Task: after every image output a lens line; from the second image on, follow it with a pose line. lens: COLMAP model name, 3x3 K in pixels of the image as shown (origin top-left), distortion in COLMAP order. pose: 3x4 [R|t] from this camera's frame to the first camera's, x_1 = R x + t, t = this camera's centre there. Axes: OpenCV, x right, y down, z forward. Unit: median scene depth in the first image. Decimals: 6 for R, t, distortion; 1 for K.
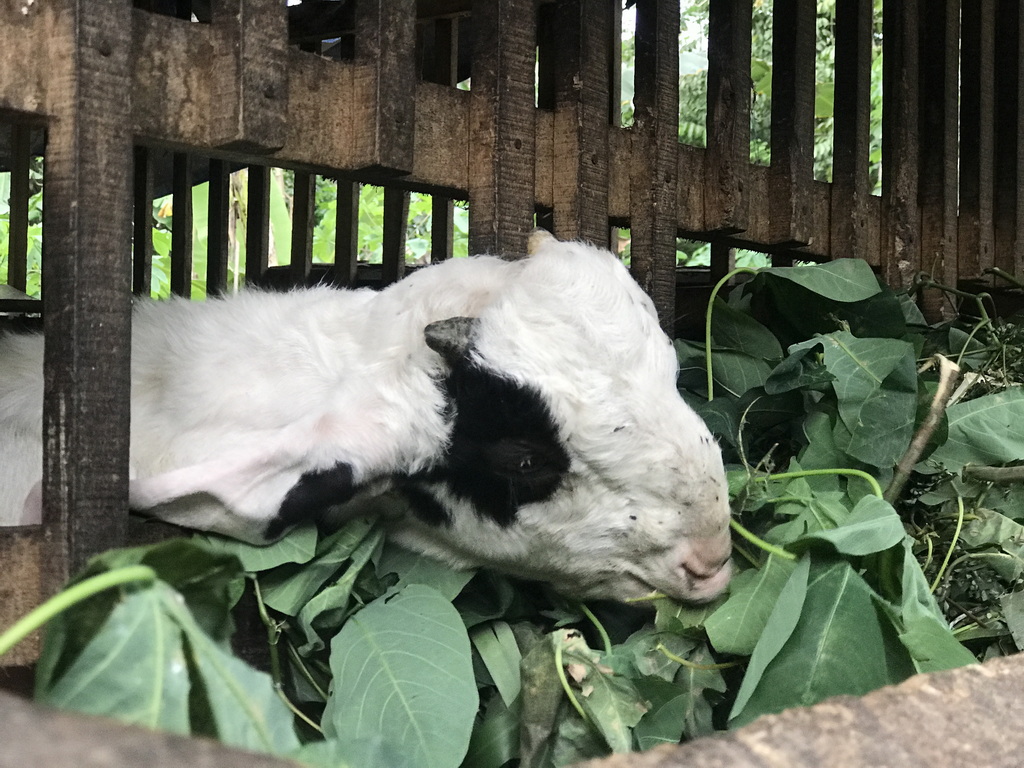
lens RADIAL K [[1698.0, 0, 513.5], [0, 1698.0, 398.2], [0, 0, 1]] dist [0.057495, 0.210954]
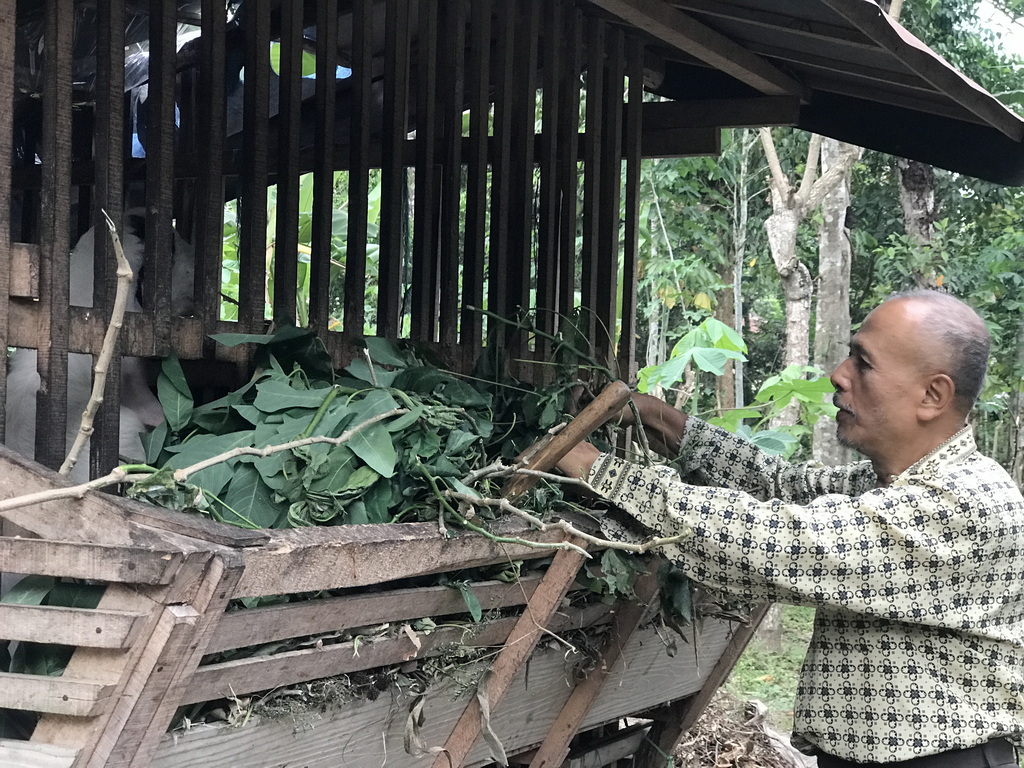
lens RADIAL K [[1698.0, 0, 513.5], [0, 1698.0, 398.2], [0, 0, 1]] dist [0.057495, 0.210954]
pose [[0.988935, 0.013971, 0.147688, 0.009741], [-0.013769, 0.999902, -0.002390, -0.091669], [-0.147707, 0.000330, 0.989031, -1.986196]]
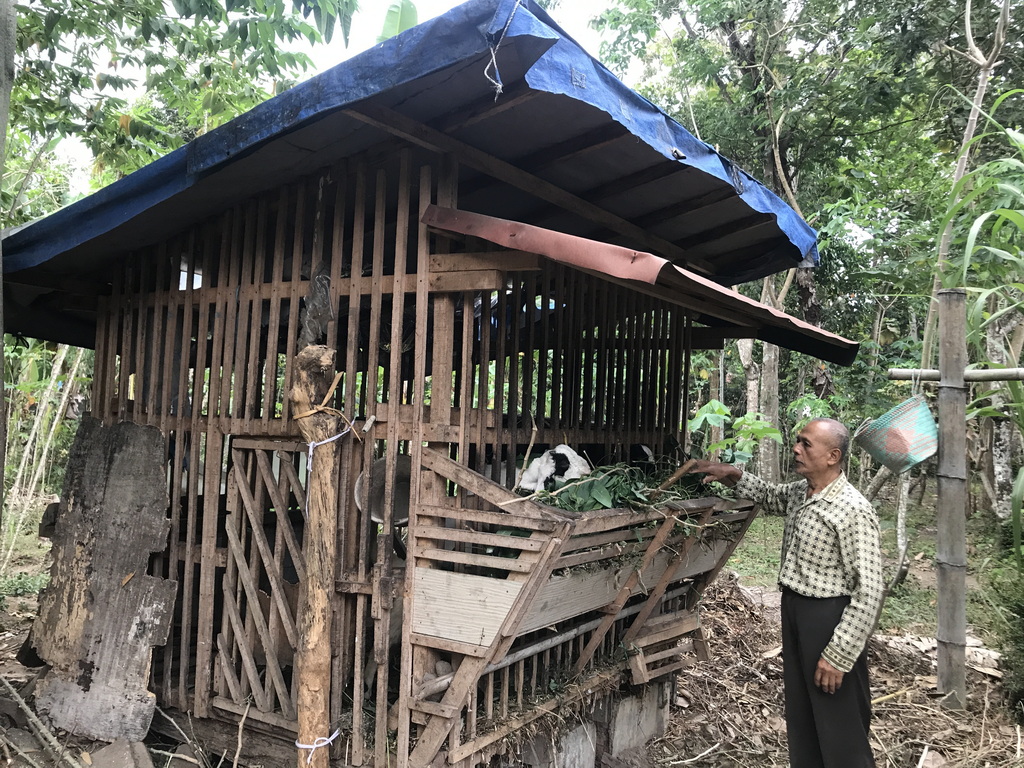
lens RADIAL K [[862.4, 0, 510.0], [0, 862.4, 365.7], [0, 0, 1]] dist [0.003792, -0.004733]
pose [[0.998528, 0.035496, 0.041002, -0.445391], [-0.033513, 0.998281, -0.048081, -0.345070], [-0.042638, 0.046636, 0.998002, -3.247225]]
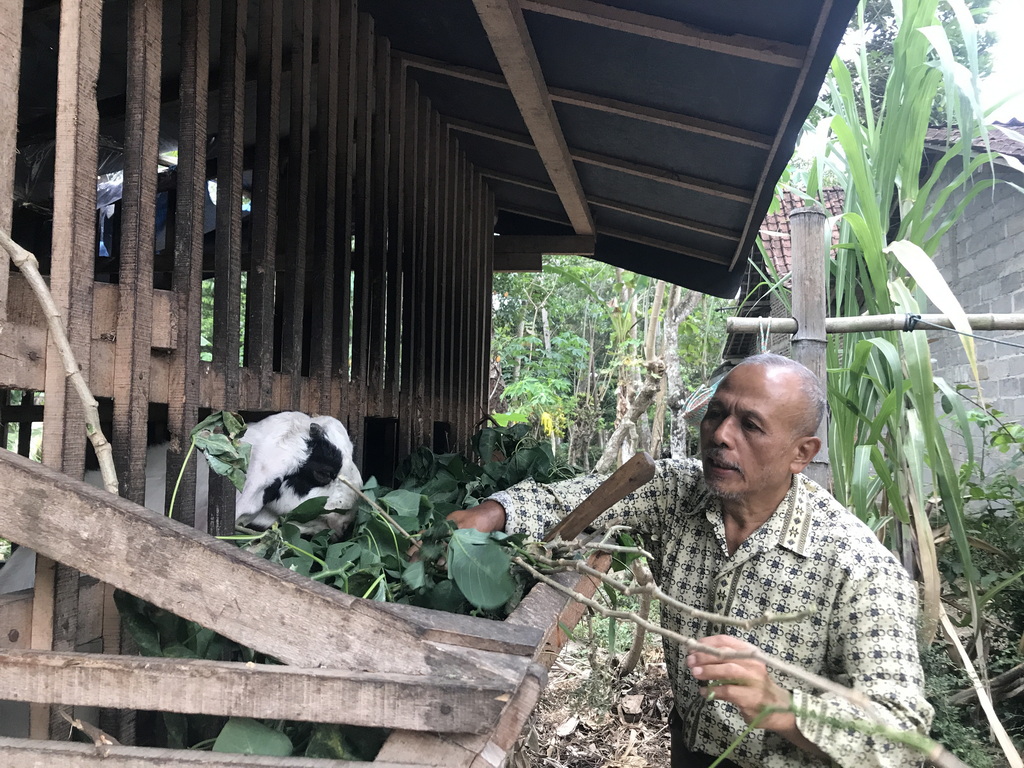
lens RADIAL K [[854.7, 0, 512.0], [0, 854.7, 384.0], [0, 0, 1]] dist [0.006578, -0.003532]
pose [[0.895696, 0.028364, 0.443761, -0.458769], [-0.010072, 0.999002, -0.043522, -0.147870], [-0.444553, 0.034513, 0.895088, -0.518011]]
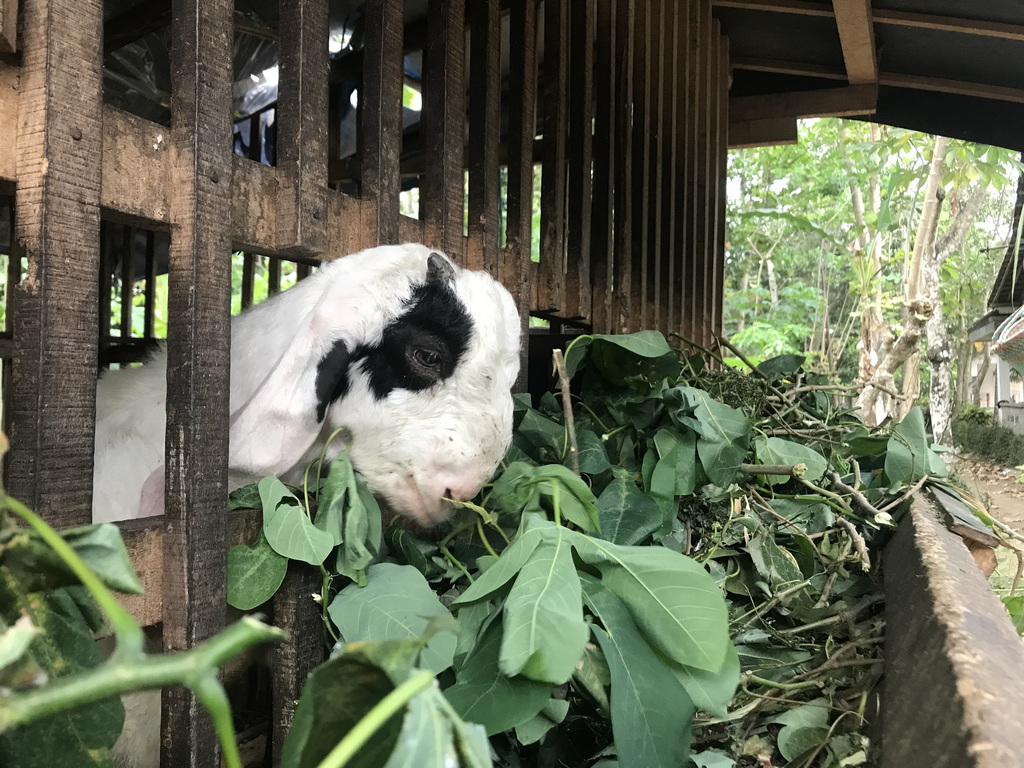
lens RADIAL K [[854.7, 0, 512.0], [0, 854.7, 384.0], [0, 0, 1]] dist [0.006578, -0.003532]
pose [[0.978239, 0.006526, 0.207377, -0.144516], [-0.006318, 0.999979, -0.001662, -0.036111], [-0.207383, 0.000316, 0.978260, 0.265800]]
